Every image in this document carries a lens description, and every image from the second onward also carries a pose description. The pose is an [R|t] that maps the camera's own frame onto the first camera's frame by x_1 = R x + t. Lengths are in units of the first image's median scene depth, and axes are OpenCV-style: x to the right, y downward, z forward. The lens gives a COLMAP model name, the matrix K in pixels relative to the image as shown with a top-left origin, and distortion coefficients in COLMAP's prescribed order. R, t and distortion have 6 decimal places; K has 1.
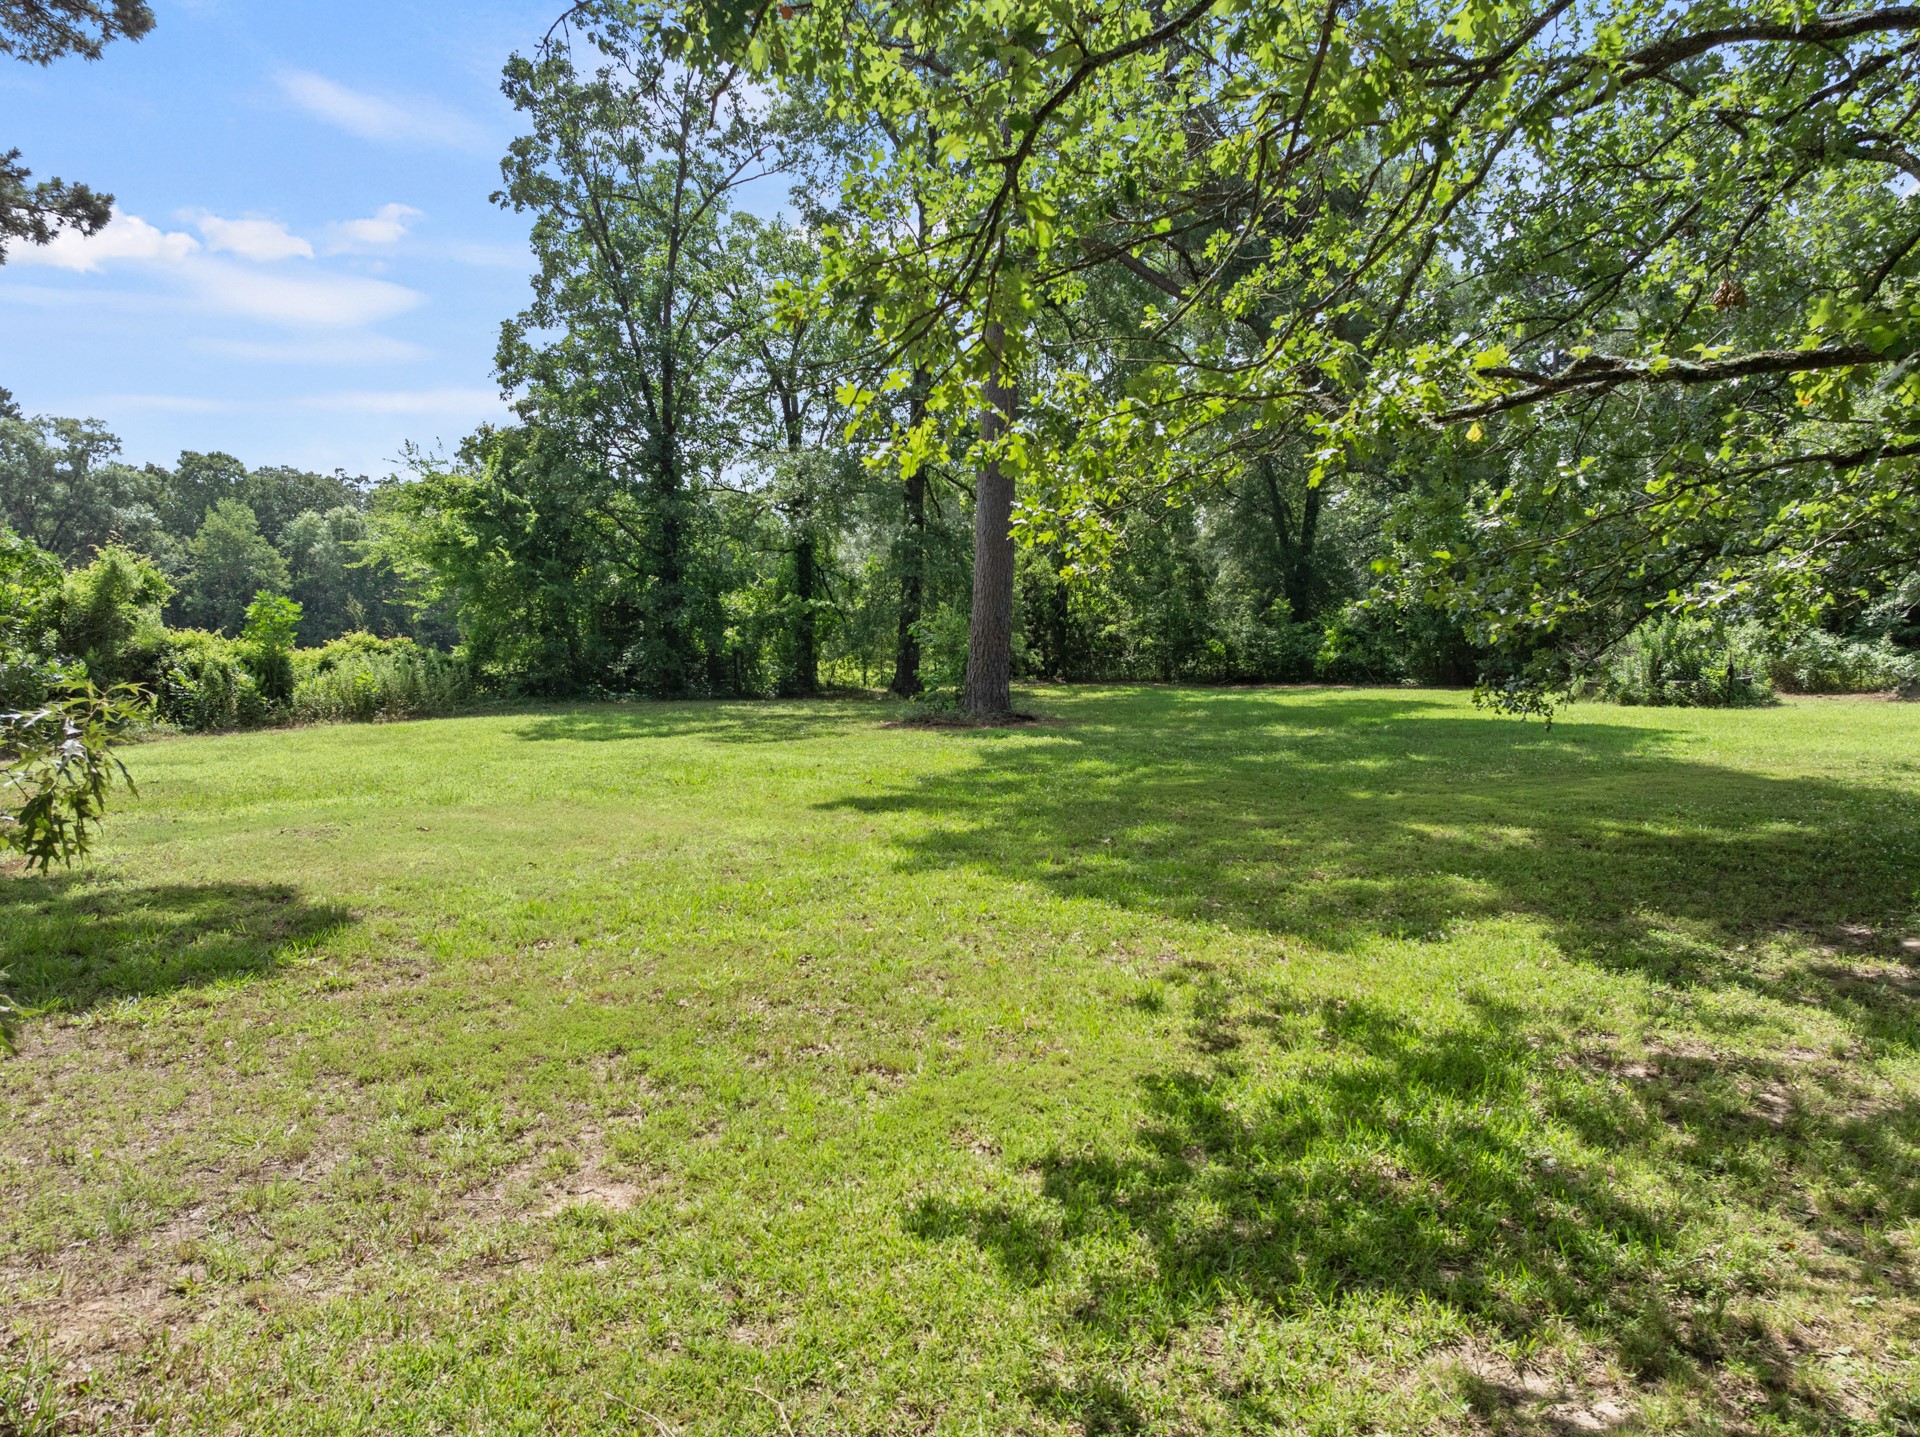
lens RADIAL K [[1379.5, 0, 960.0], [0, 1379.5, 718.5], [0, 0, 1]] dist [-0.007062, 0.004505]
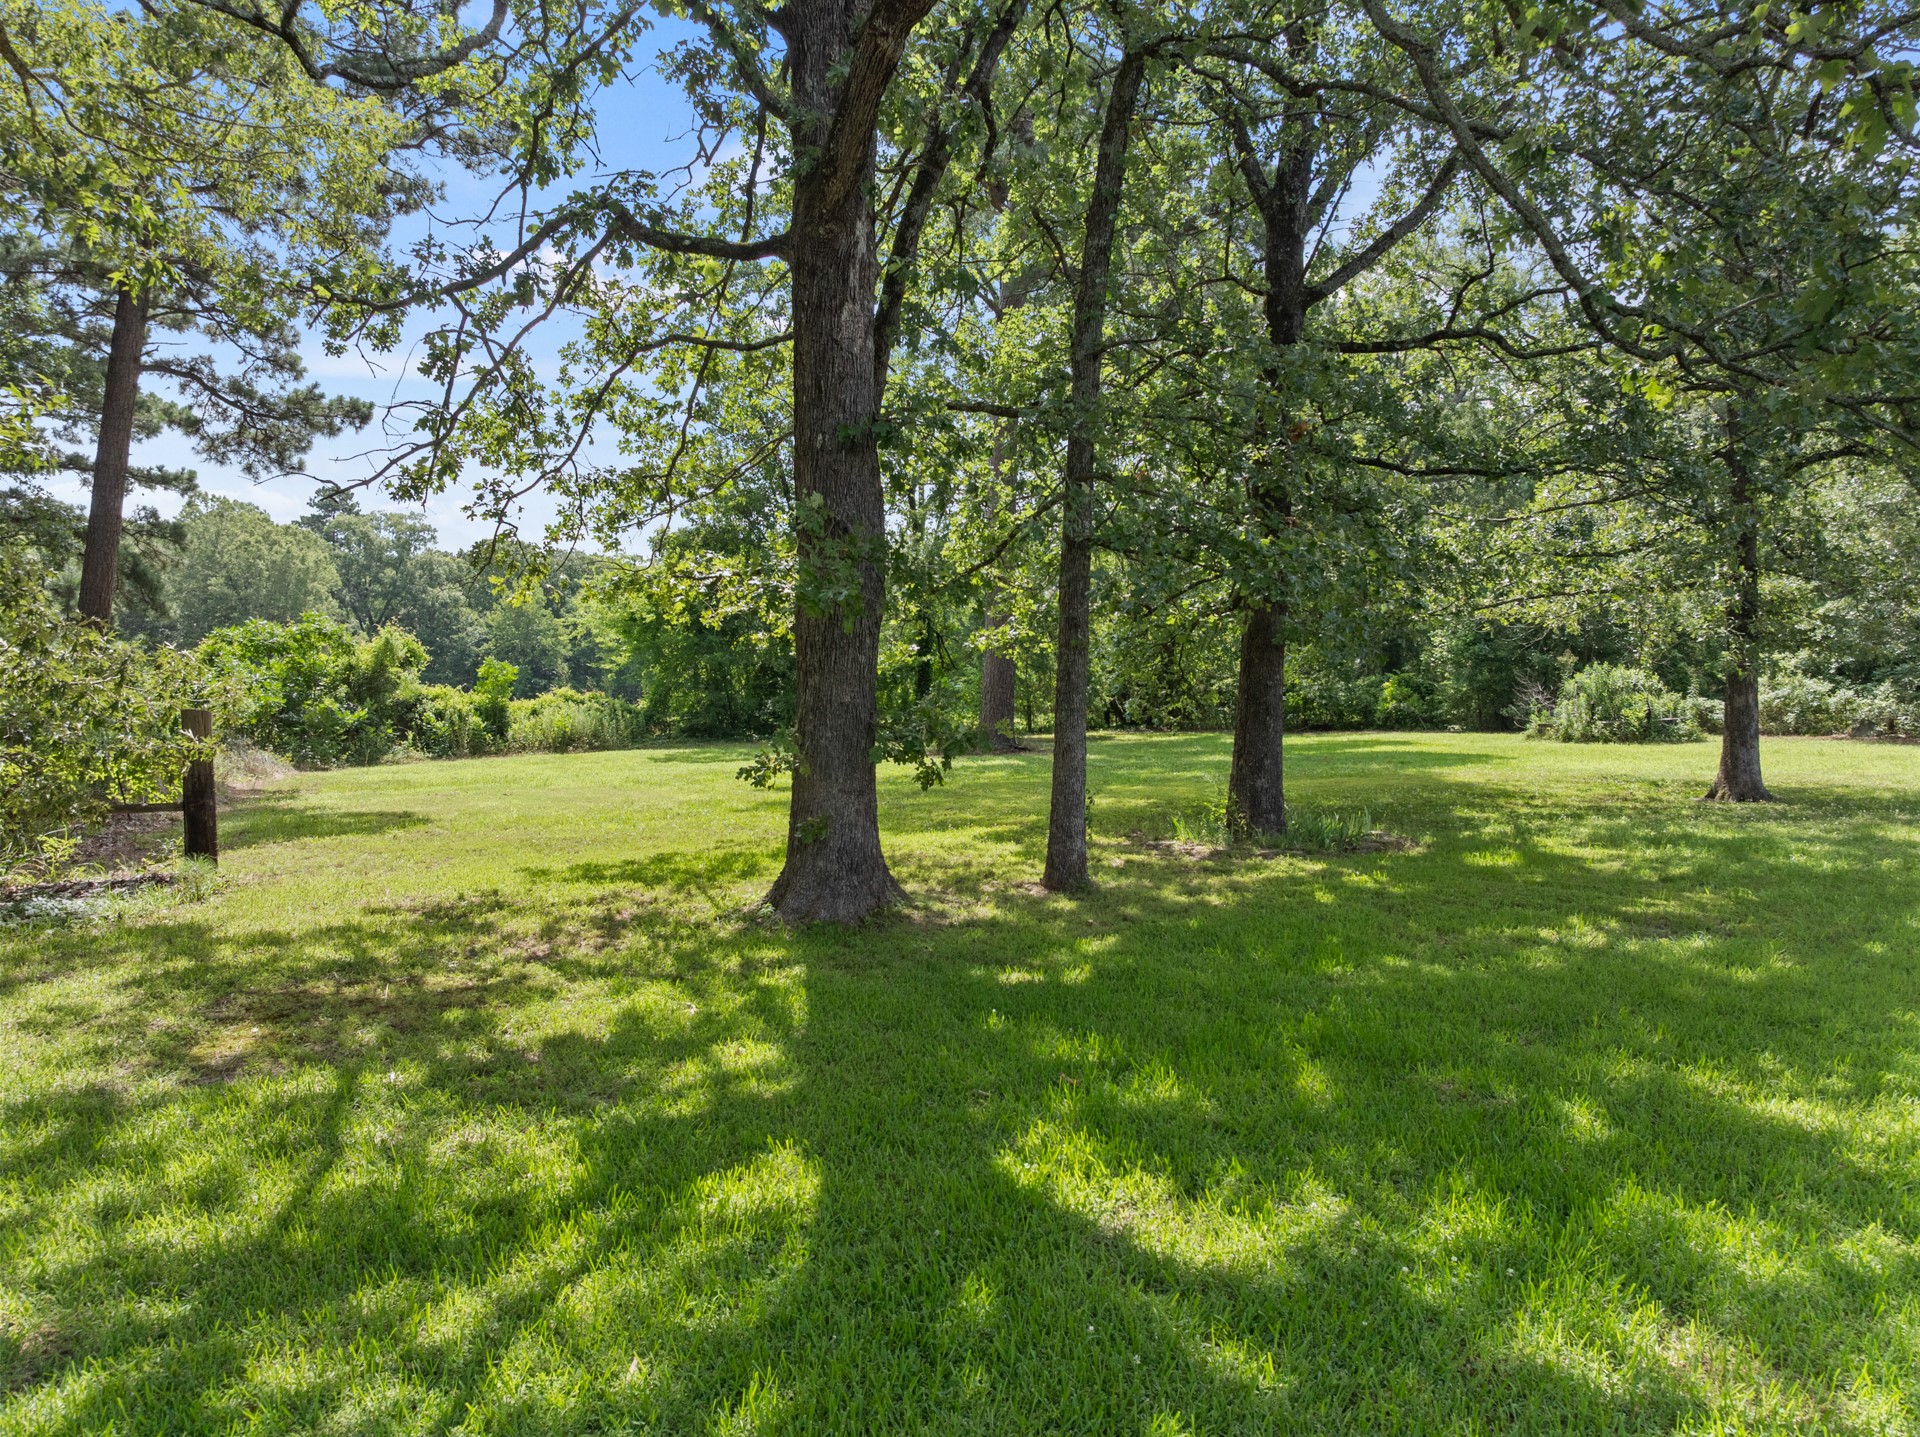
lens RADIAL K [[1332.5, 0, 960.0], [0, 1332.5, 718.5], [0, 0, 1]] dist [0.000827, 0.000533]
pose [[0.984528, -0.002336, -0.175213, 0.182047], [-0.005059, 0.999115, -0.041748, 0.020739], [0.175156, 0.041989, 0.983645, -0.213485]]
